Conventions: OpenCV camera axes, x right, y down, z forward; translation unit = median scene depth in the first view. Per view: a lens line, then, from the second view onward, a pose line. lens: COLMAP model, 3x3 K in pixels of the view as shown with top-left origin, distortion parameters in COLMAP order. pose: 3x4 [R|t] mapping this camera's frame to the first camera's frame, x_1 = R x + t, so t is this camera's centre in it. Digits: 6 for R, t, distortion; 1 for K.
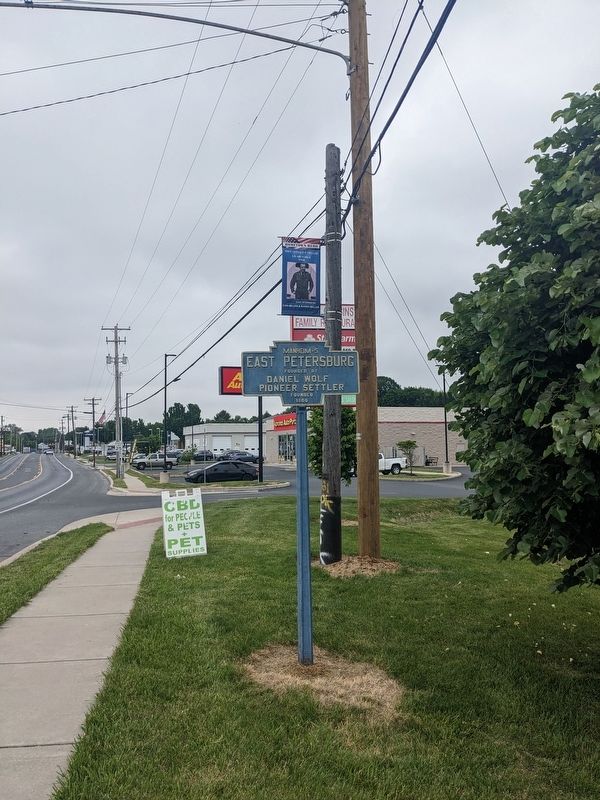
lens RADIAL K [[647.0, 0, 300.0], [0, 647.0, 400.0], [0, 0, 1]] dist [0.037280, -0.072107]
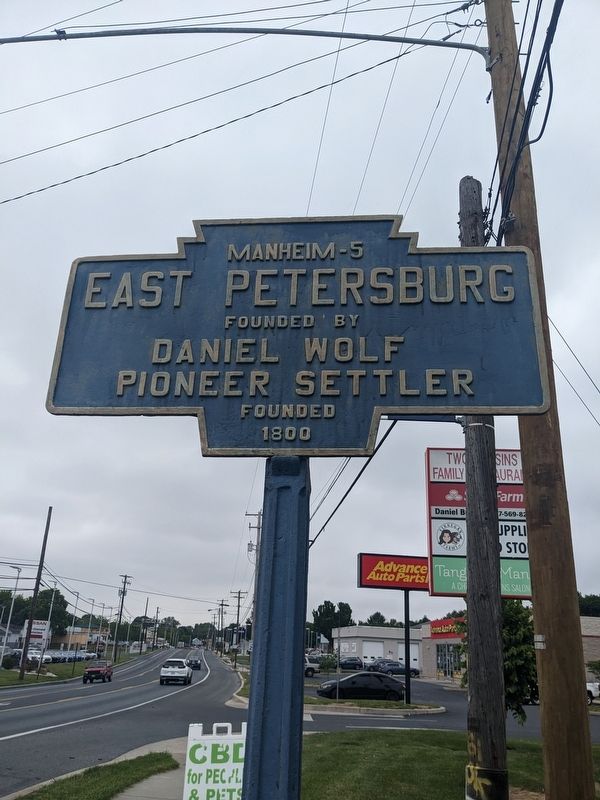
lens RADIAL K [[647.0, 0, 300.0], [0, 647.0, 400.0], [0, 0, 1]] dist [0.037280, -0.072107]
pose [[0.971386, -0.027326, -0.235928, 0.017768], [-0.043929, 0.955548, -0.291546, 0.016015], [0.233407, 0.293568, 0.927005, 0.222267]]
